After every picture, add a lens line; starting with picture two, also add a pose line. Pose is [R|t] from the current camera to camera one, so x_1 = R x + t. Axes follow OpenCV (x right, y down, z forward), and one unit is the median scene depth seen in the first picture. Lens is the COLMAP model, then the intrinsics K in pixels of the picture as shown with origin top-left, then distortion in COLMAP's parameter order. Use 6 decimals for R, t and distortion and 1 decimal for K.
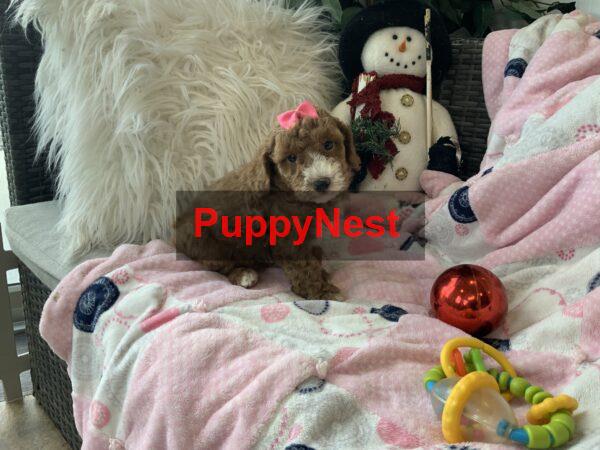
lens RADIAL K [[494.4, 0, 300.0], [0, 494.4, 225.0], [0, 0, 1]] dist [0.055970, -0.131934]
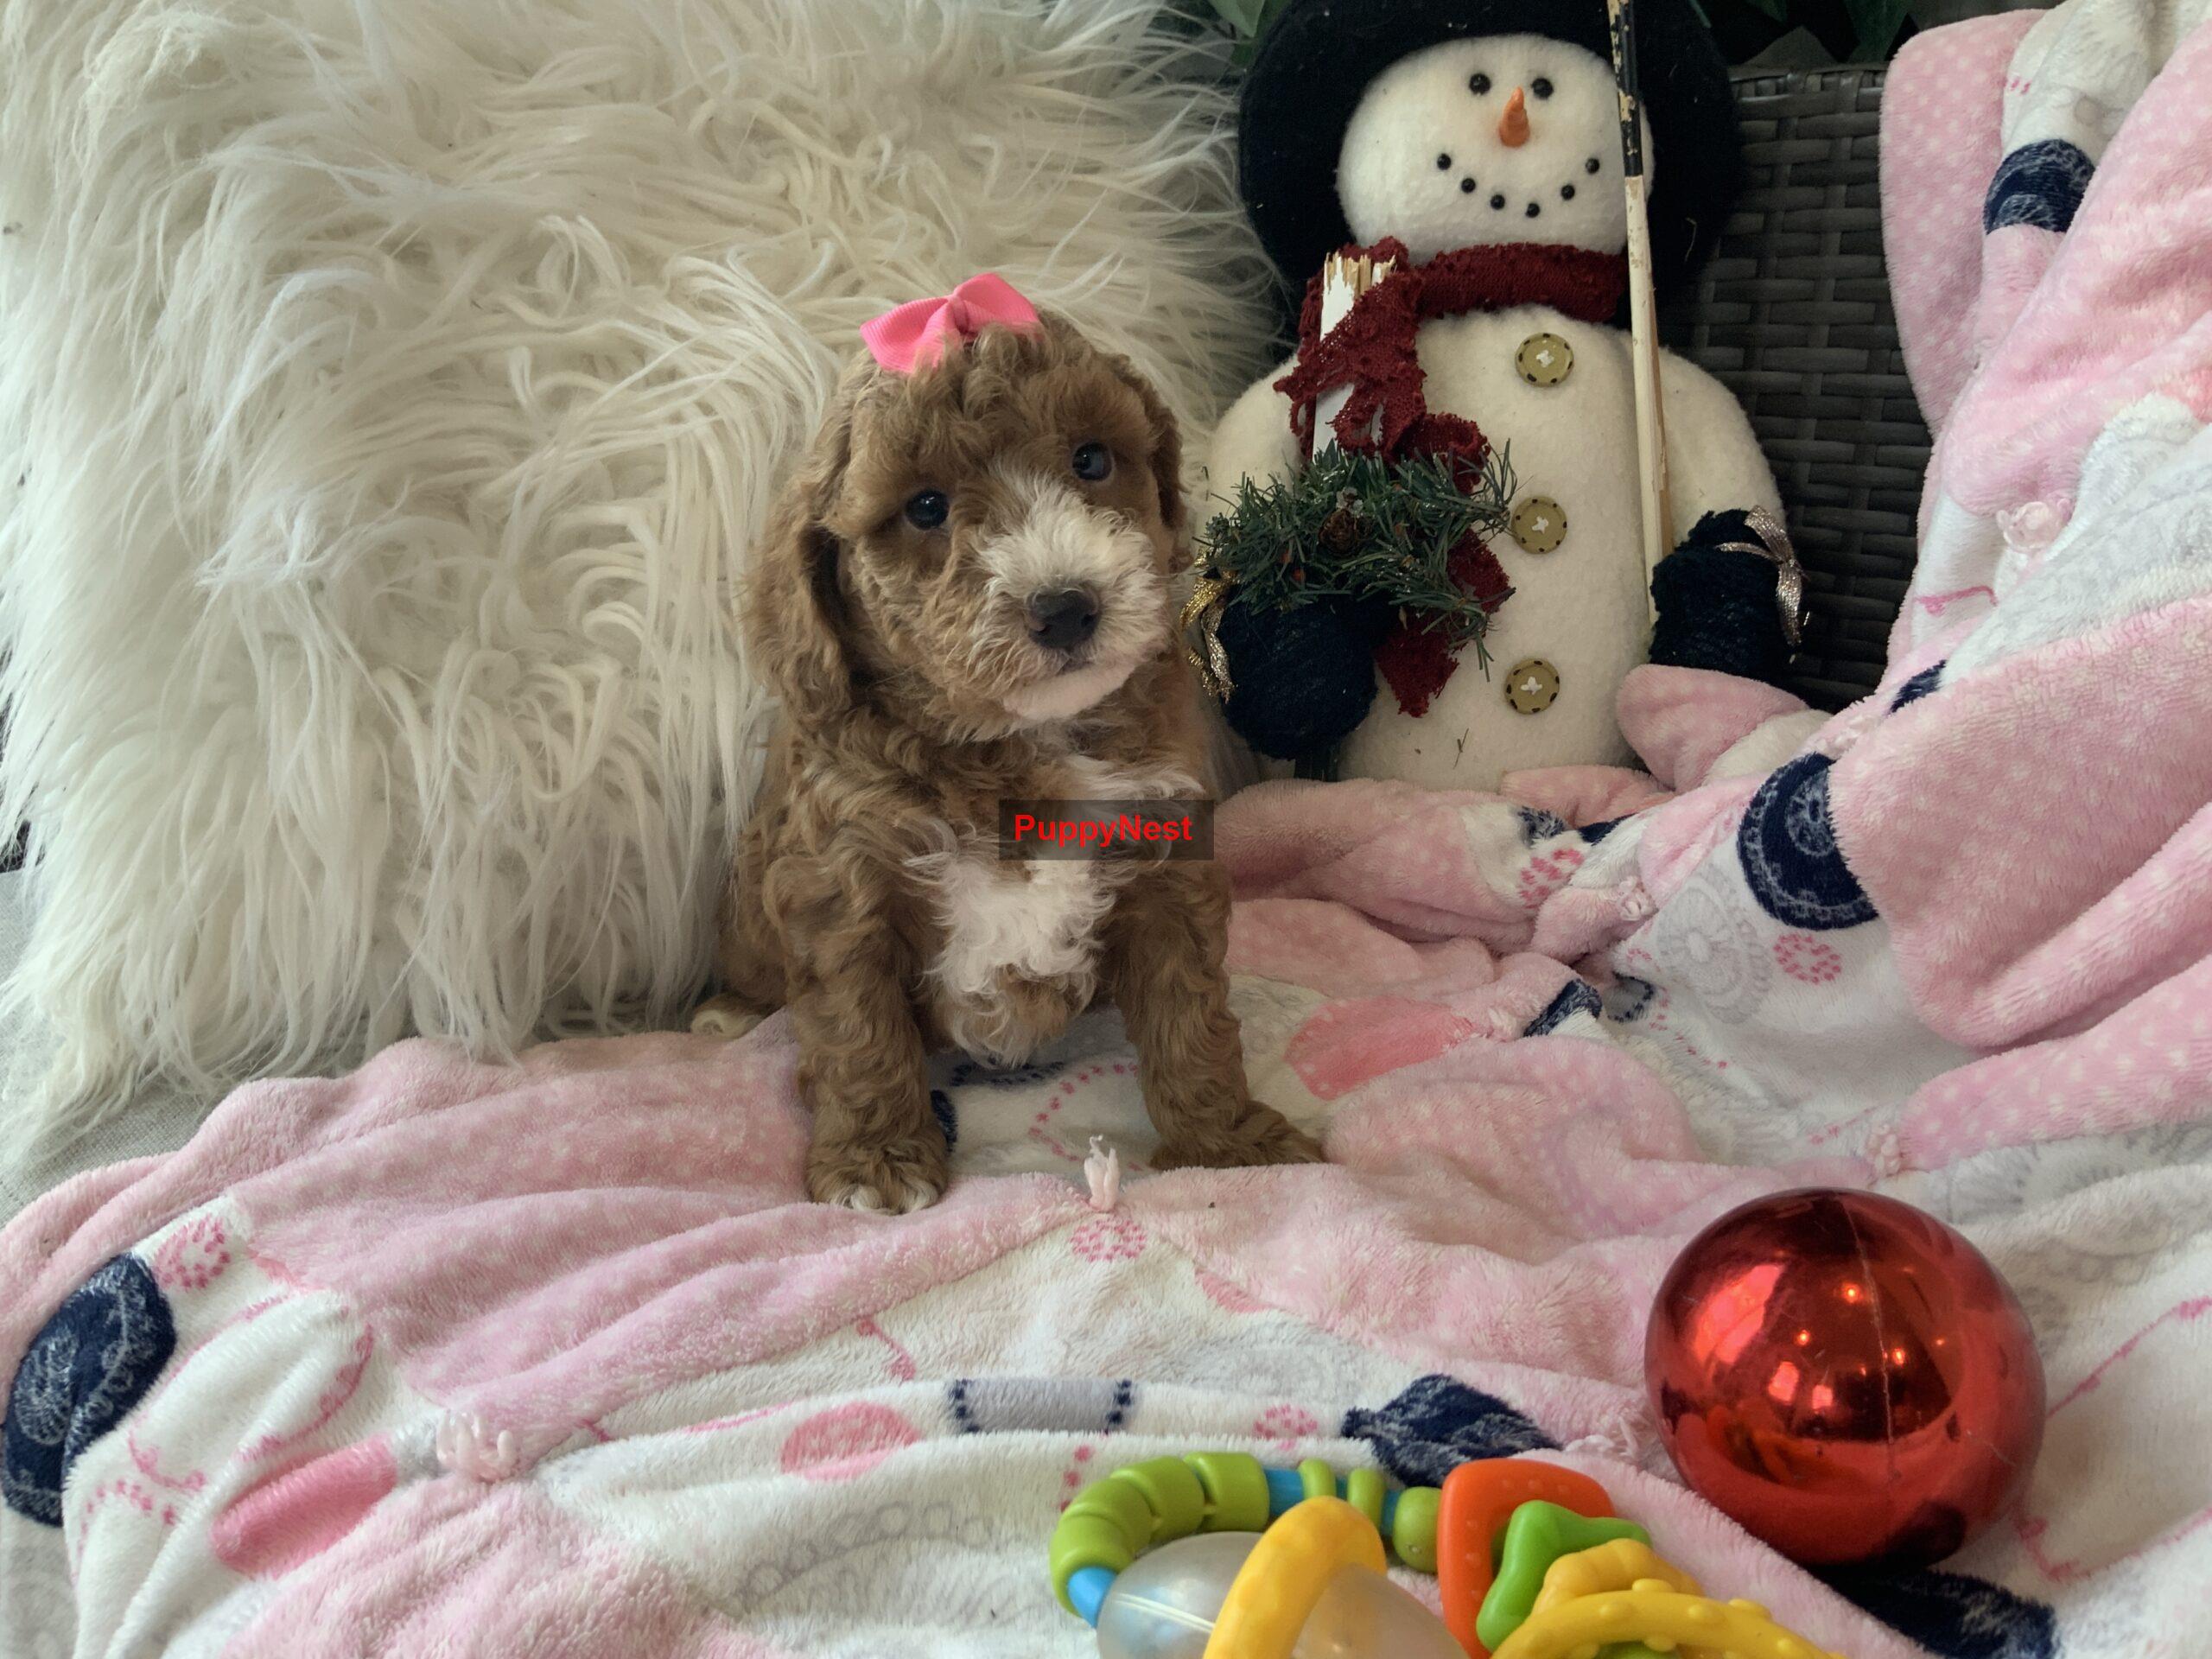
lens RADIAL K [[1822.9, 0, 1106.0], [0, 1822.9, 829.5], [0, 0, 1]] dist [0.055970, -0.131934]
pose [[0.996744, -0.037611, -0.071315, 0.081313], [0.037676, 0.999290, -0.000431, -0.053717], [0.071281, -0.002257, 0.997454, 0.186721]]
